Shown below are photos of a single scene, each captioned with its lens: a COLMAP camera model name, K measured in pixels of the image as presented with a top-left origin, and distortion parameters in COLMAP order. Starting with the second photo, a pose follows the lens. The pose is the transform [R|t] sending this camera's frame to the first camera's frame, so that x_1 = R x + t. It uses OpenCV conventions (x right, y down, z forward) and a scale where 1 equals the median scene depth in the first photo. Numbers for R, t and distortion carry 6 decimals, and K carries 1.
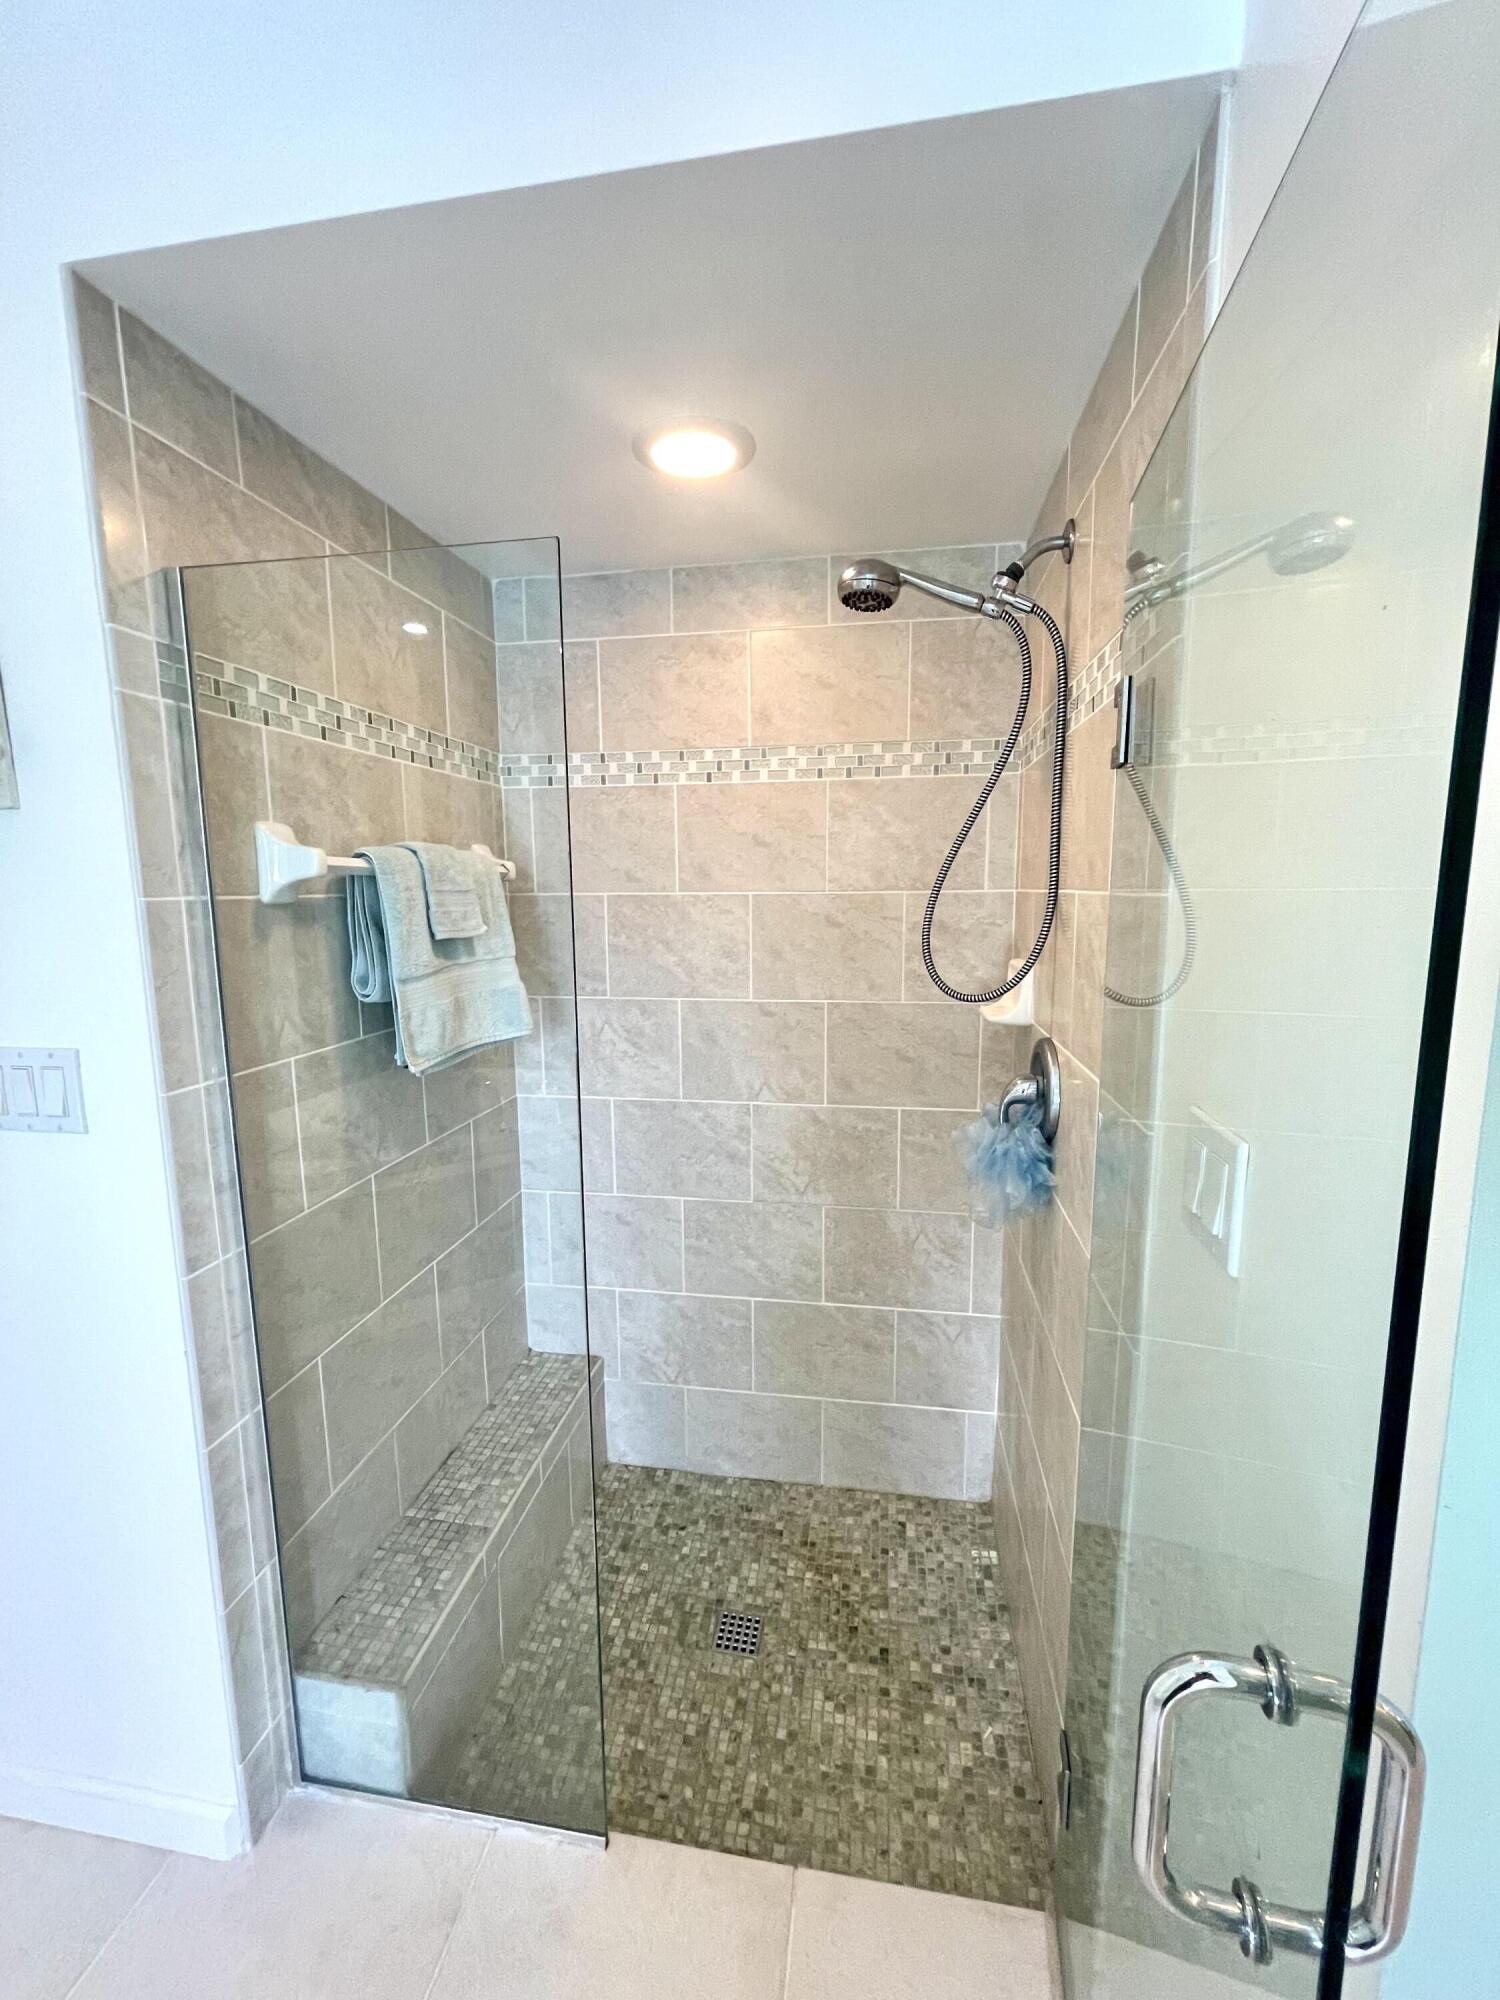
lens RADIAL K [[809.9, 0, 754.0], [0, 809.9, 1000.4], [0, 0, 1]] dist [-0.001425, 0.000315]
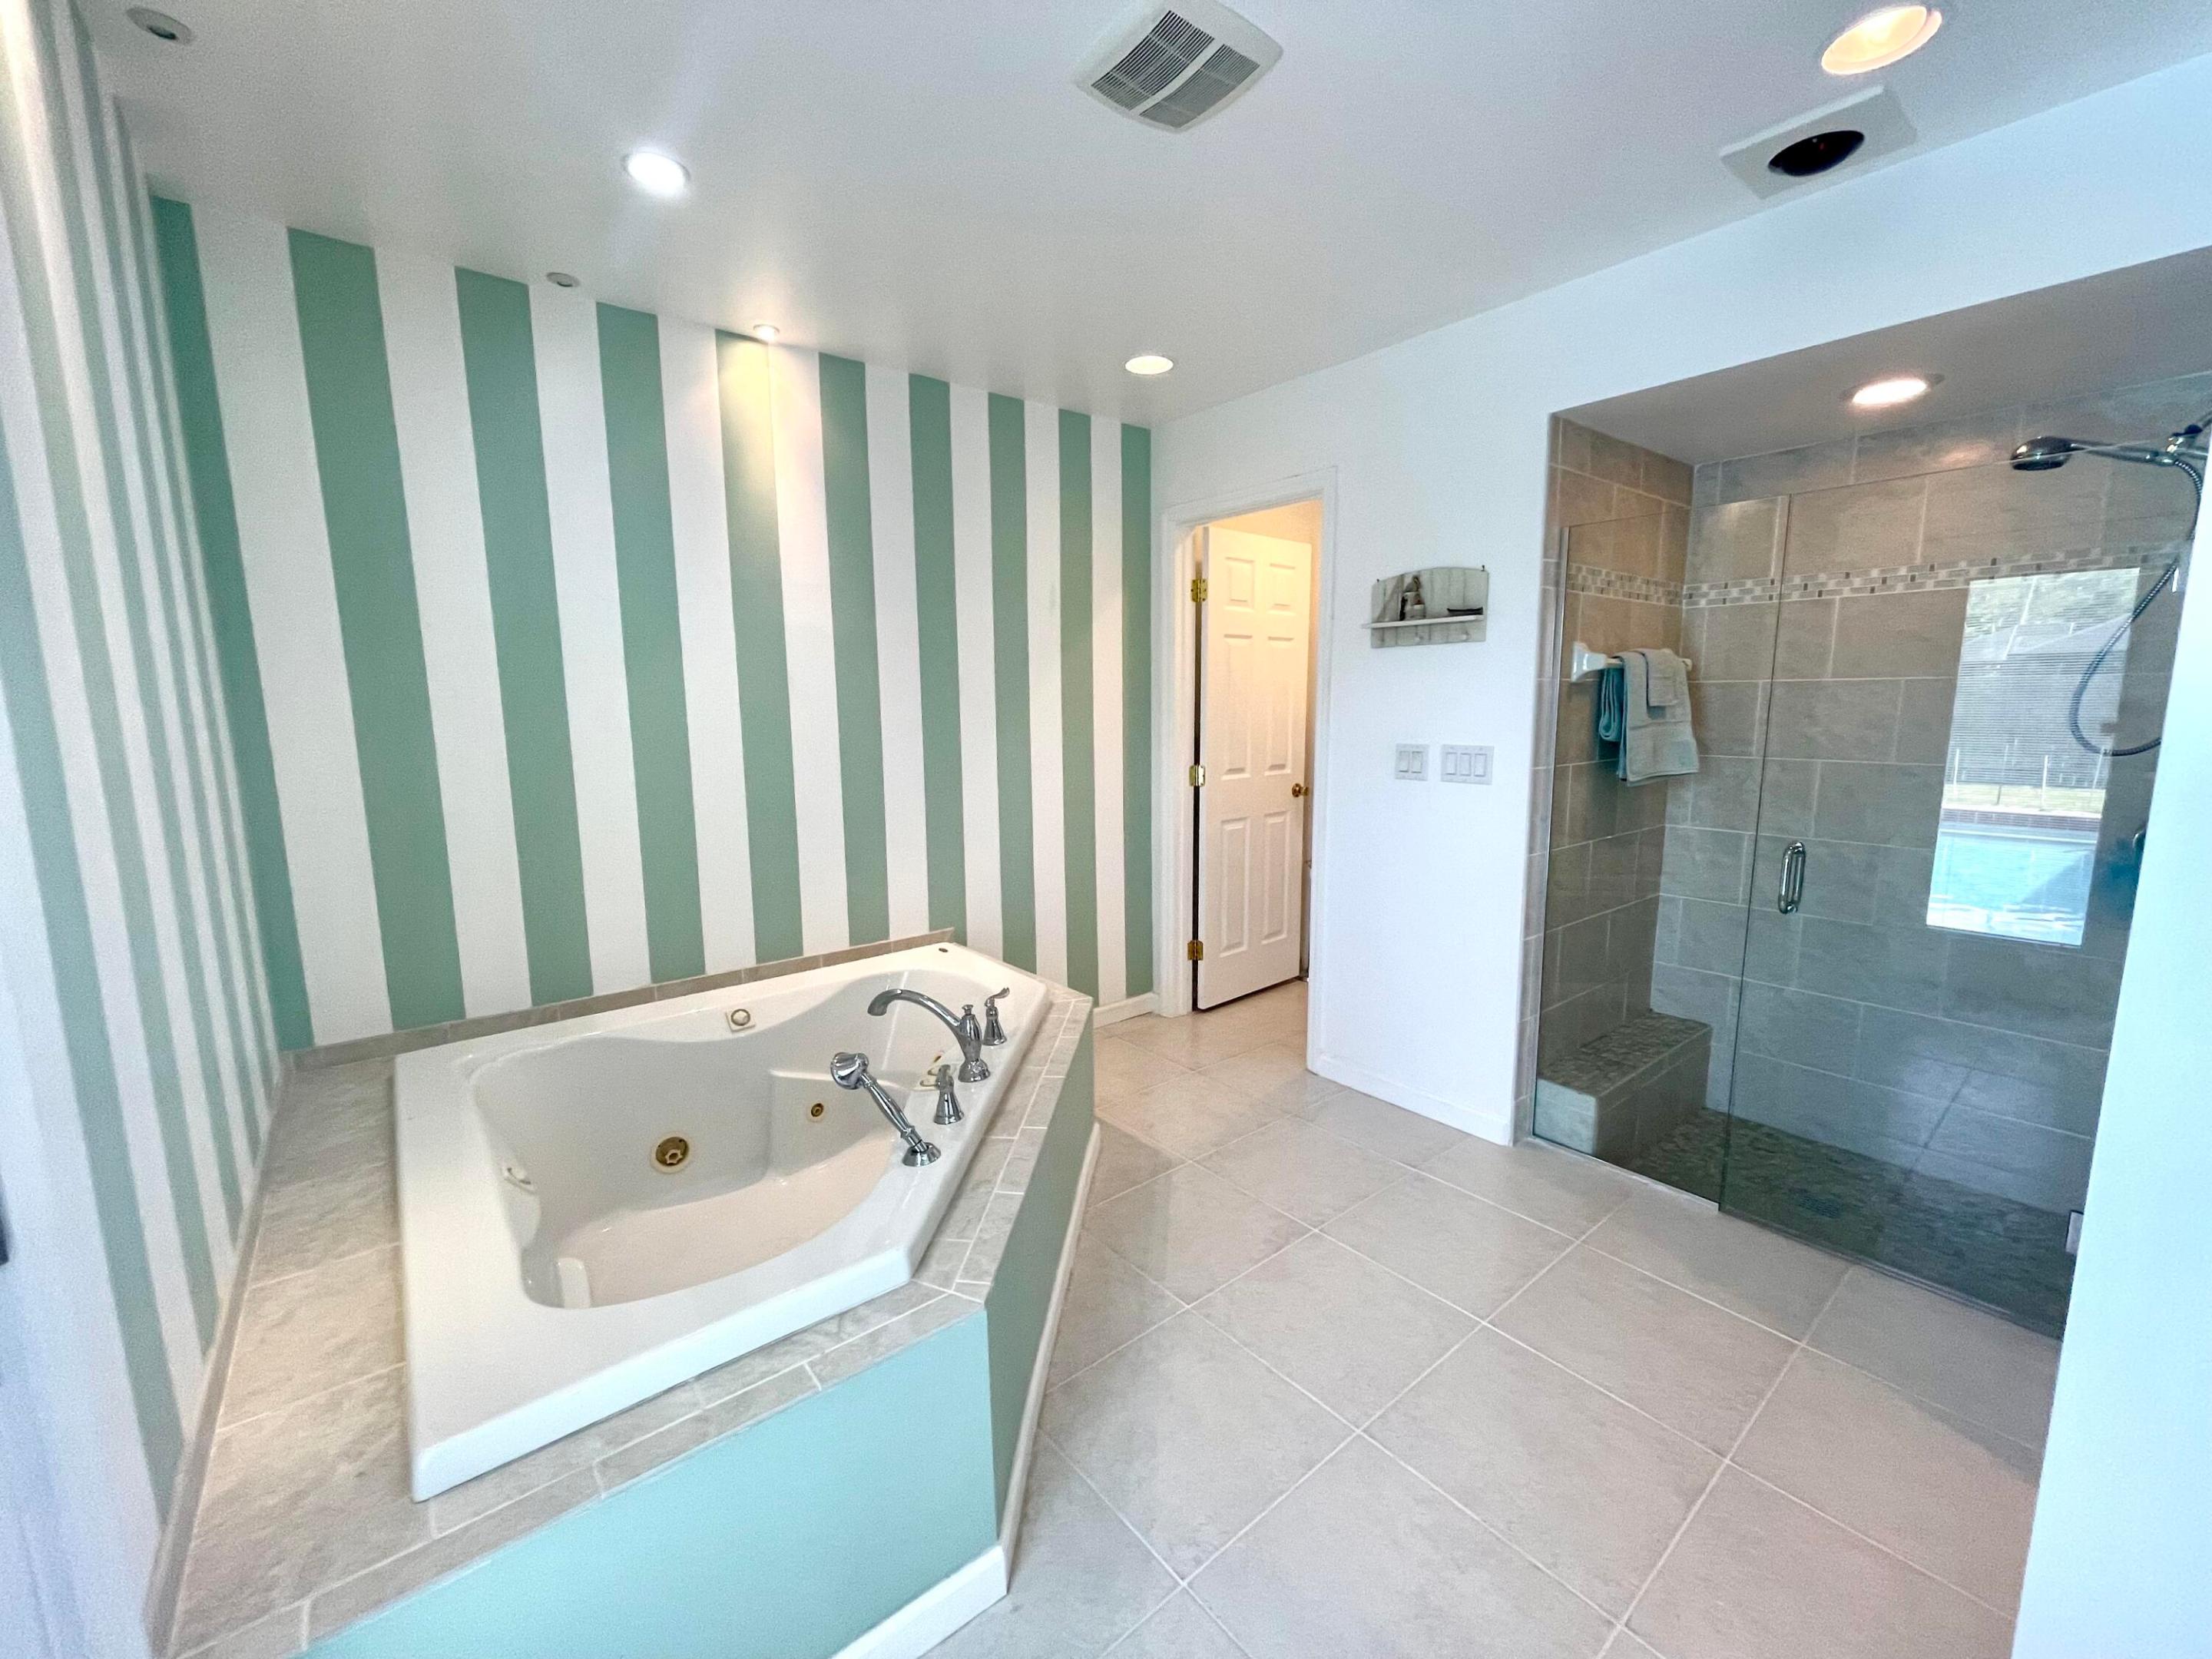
lens RADIAL K [[895.7, 0, 1097.3], [0, 895.7, 837.0], [0, 0, 1]] dist [-0.001425, 0.000315]
pose [[0.739263, 0.100442, -0.665884, 0.021768], [-0.088963, 0.994714, 0.051276, 0.164113], [0.667514, 0.021333, 0.744291, -0.933096]]
